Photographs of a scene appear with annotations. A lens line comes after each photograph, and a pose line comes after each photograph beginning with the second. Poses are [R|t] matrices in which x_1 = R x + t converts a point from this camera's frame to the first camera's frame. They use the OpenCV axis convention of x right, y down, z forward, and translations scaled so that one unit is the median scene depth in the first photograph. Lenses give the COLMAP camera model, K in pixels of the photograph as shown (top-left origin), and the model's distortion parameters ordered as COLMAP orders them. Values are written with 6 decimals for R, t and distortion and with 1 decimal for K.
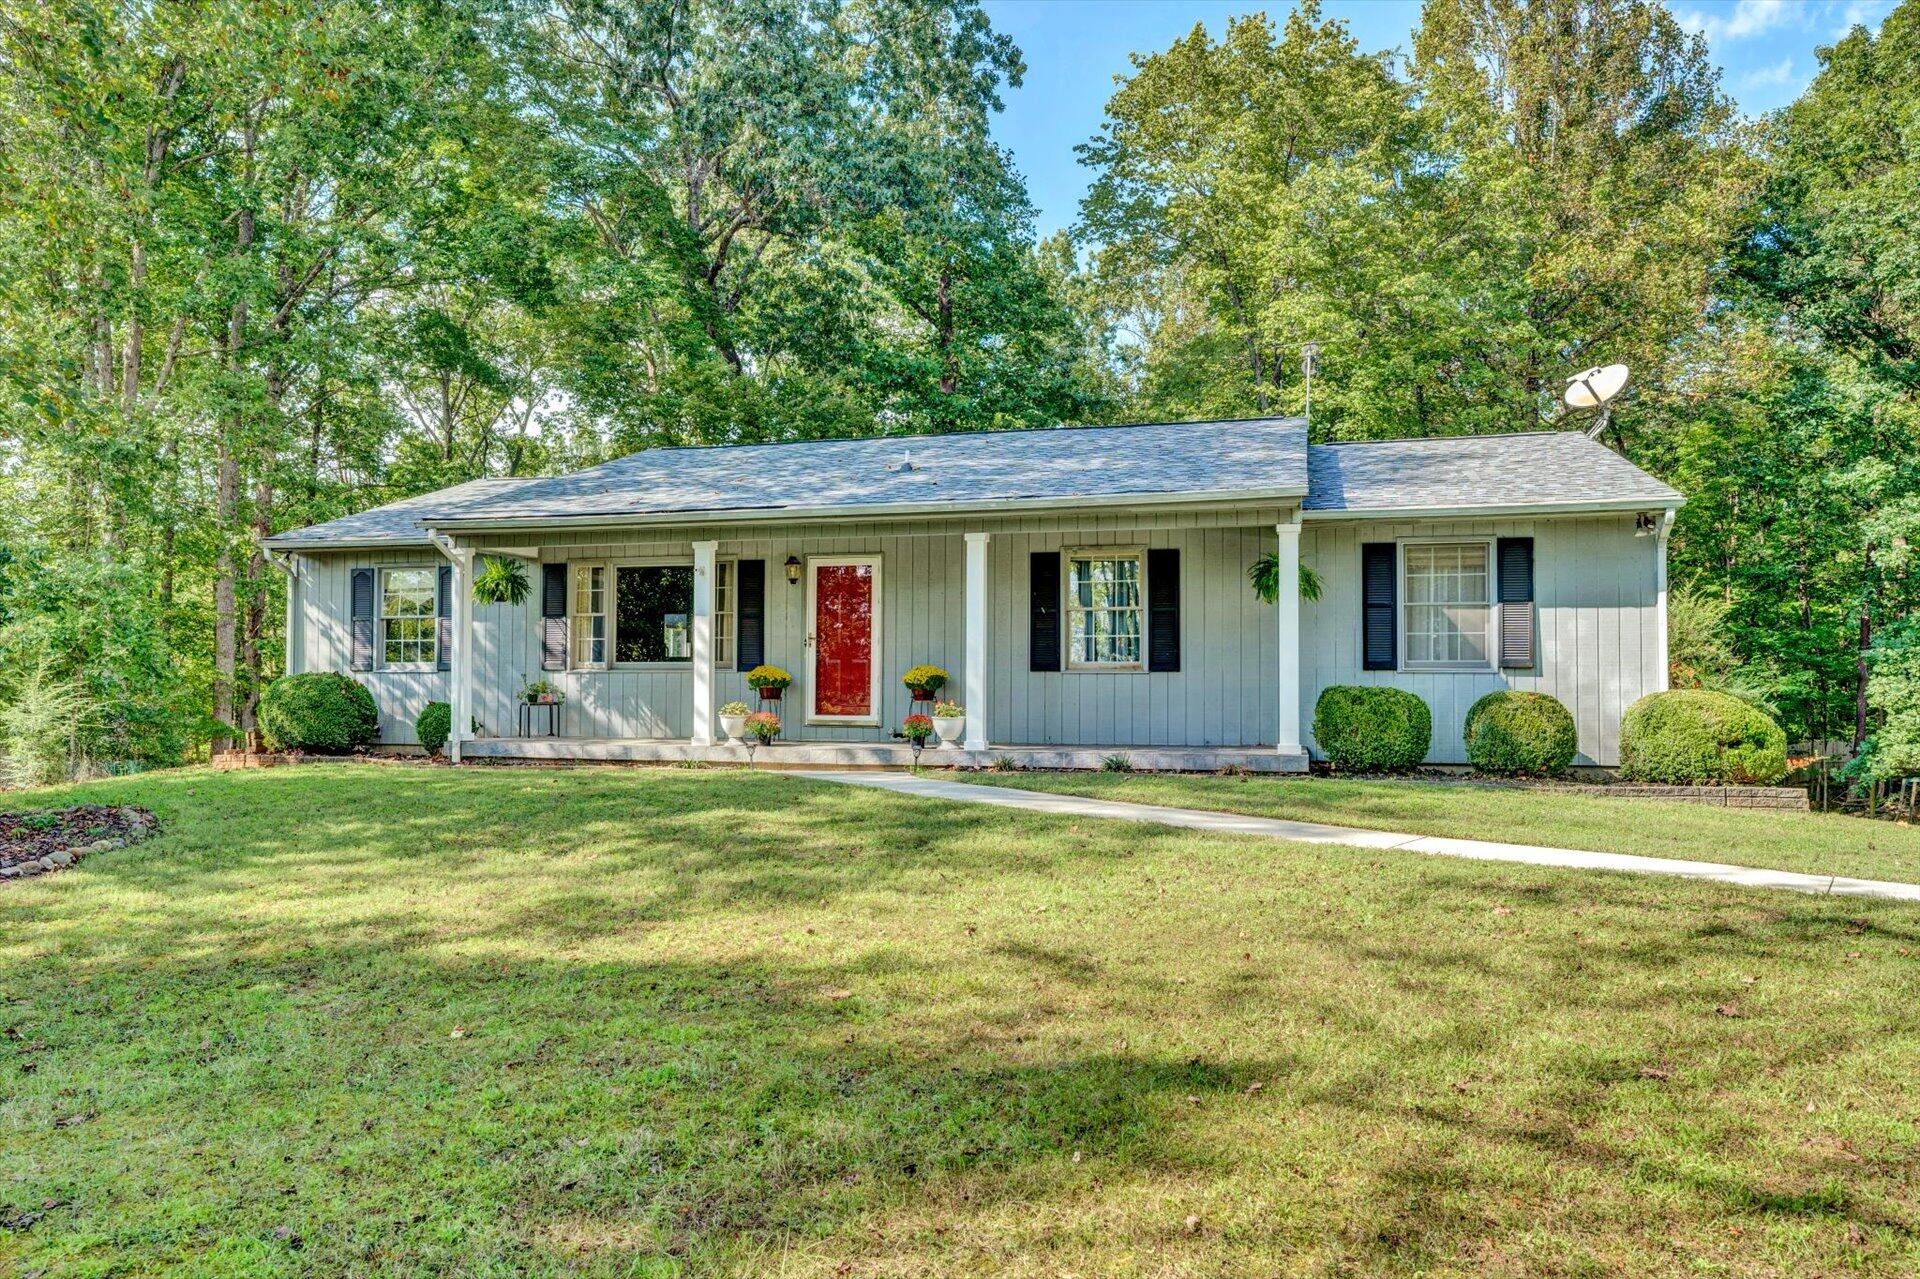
lens RADIAL K [[1298.1, 0, 960.0], [0, 1298.1, 639.5], [0, 0, 1]] dist [0.000361, 0.000489]
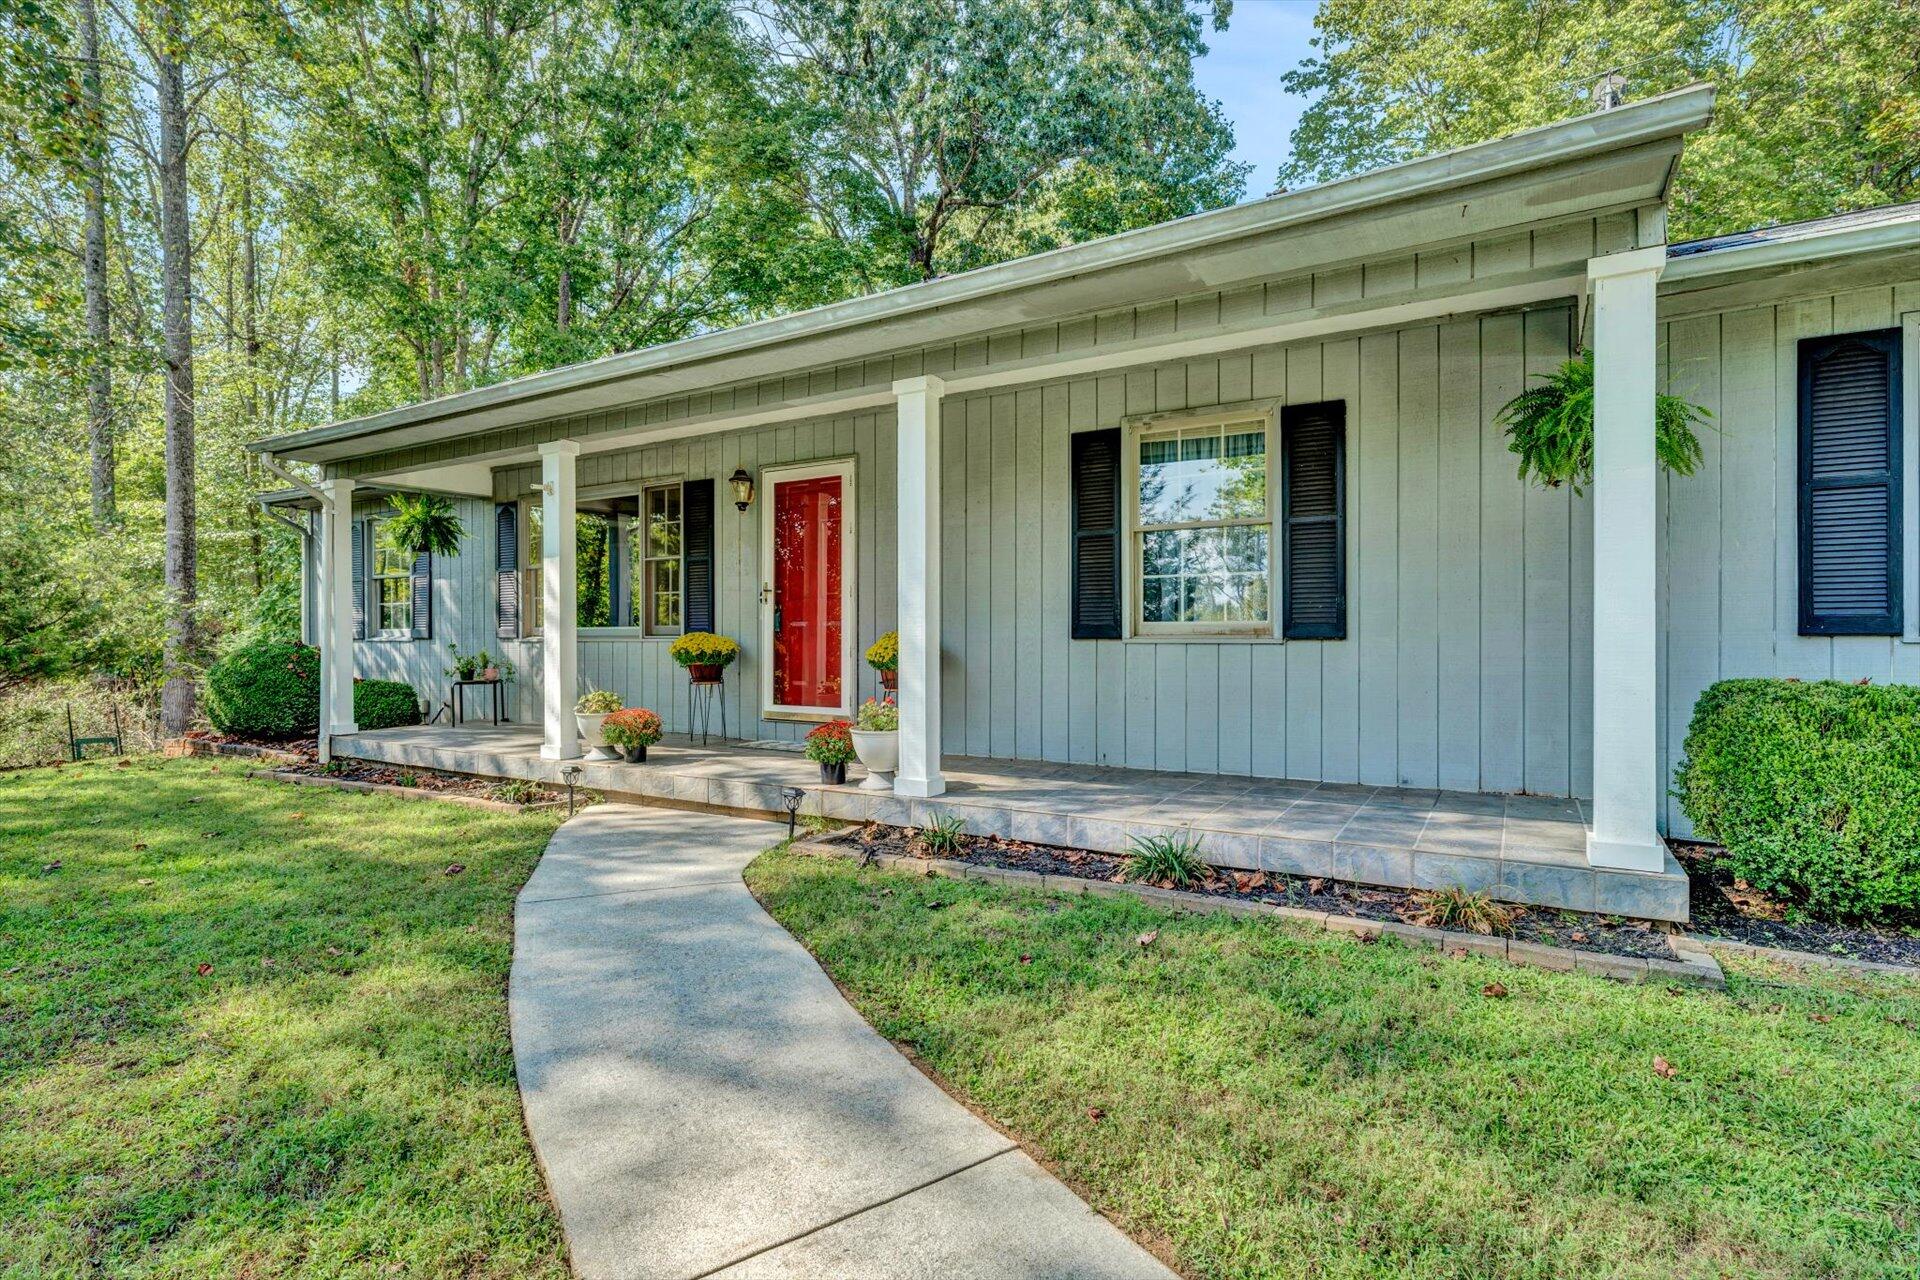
lens RADIAL K [[939.5, 0, 960.0], [0, 939.5, 640.0], [0, 0, 1]] dist [-0.002447, -0.000256]
pose [[0.959260, -0.005485, -0.282473, 0.124094], [0.018071, 0.998955, 0.041971, 0.006382], [0.281948, -0.045366, 0.958357, 0.584786]]
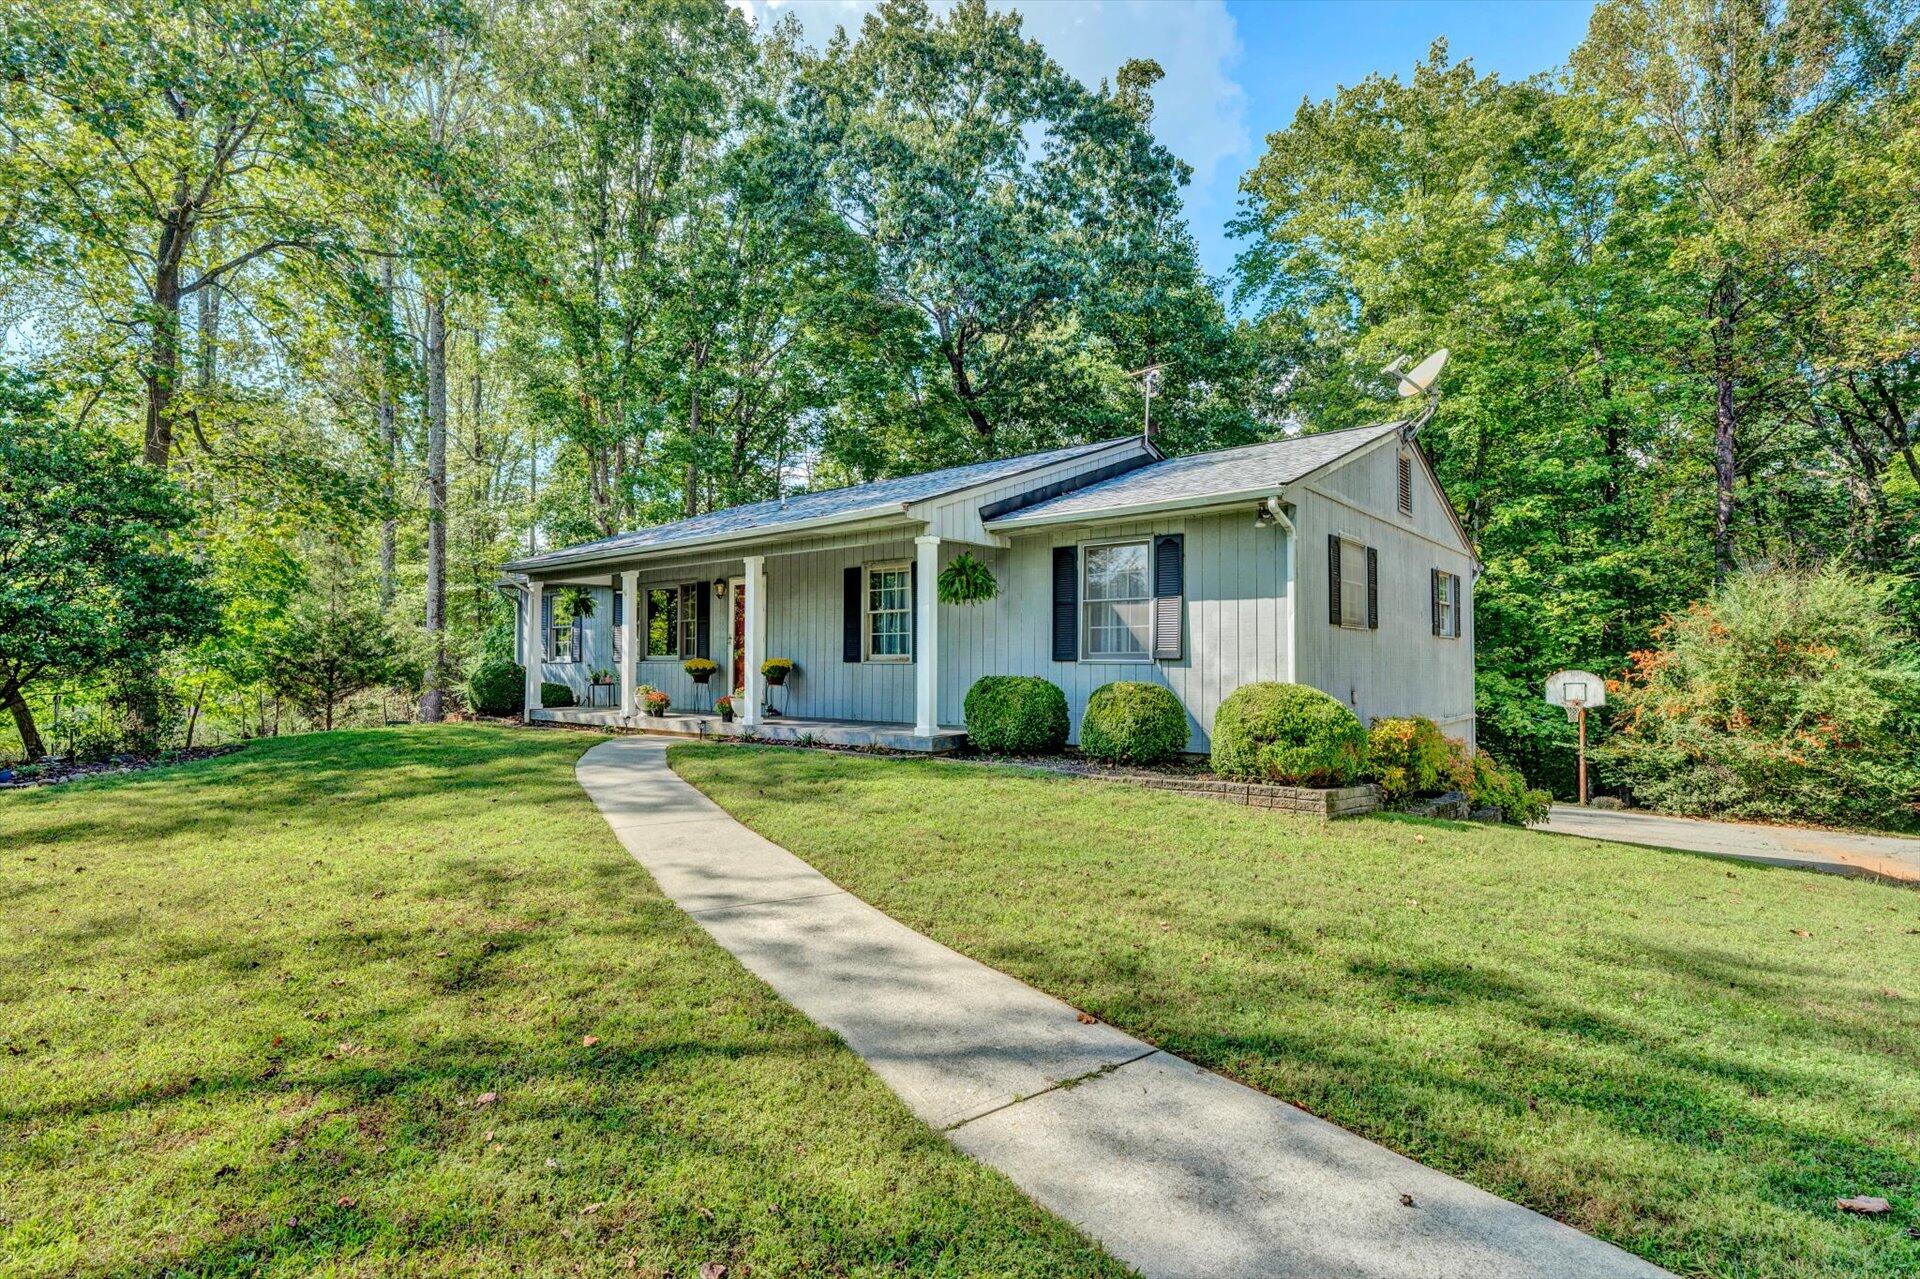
lens RADIAL K [[939.5, 0, 960.0], [0, 939.5, 639.5], [0, 0, 1]] dist [-0.002447, -0.000256]
pose [[0.903901, -0.012849, -0.427549, 0.548008], [0.017266, 0.999830, 0.006456, -0.001539], [0.427393, -0.013217, 0.903969, 0.221260]]
